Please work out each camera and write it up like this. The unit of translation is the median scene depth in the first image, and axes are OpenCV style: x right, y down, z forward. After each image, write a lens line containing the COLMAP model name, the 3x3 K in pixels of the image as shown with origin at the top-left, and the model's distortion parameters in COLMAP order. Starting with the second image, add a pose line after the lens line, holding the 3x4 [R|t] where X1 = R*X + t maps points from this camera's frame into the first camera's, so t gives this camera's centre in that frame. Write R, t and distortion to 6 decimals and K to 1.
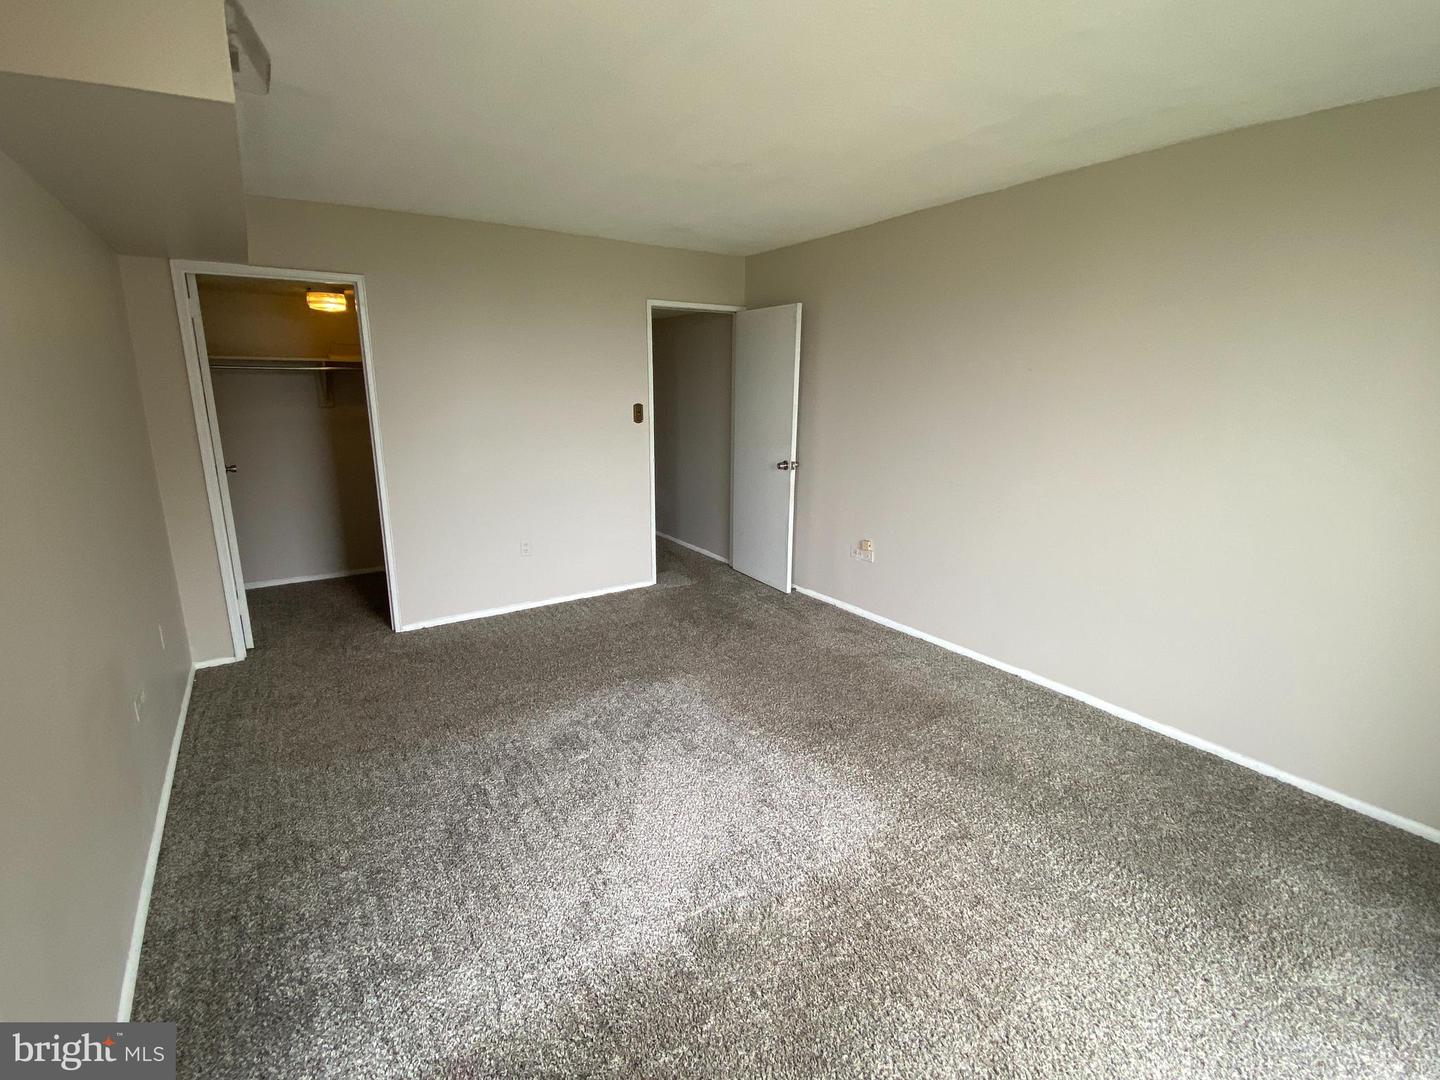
lens RADIAL K [[665.7, 0, 722.5], [0, 665.7, 543.1], [0, 0, 1]] dist [-0.009501, 0.003238]
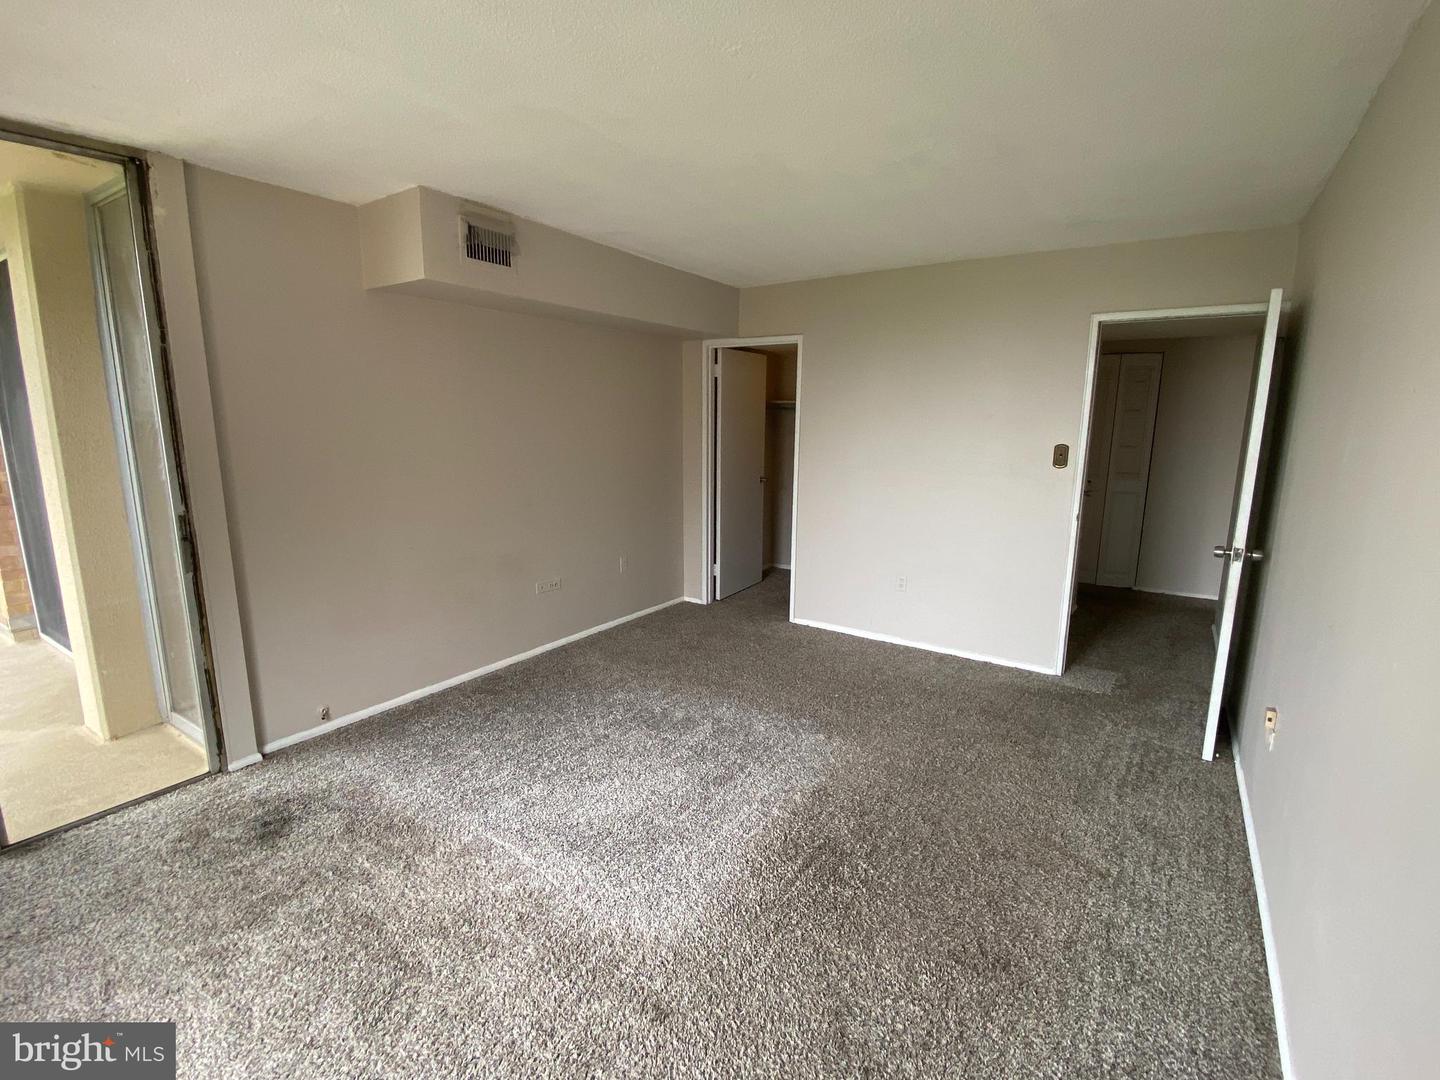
lens RADIAL K [[665.7, 0, 720.9], [0, 665.7, 535.6], [0, 0, 1]] dist [-0.009501, 0.003238]
pose [[0.351304, 0.156827, -0.923033, 0.520273], [-0.227654, 0.970592, 0.078263, -0.078166], [0.908163, 0.182638, 0.376675, 0.372033]]
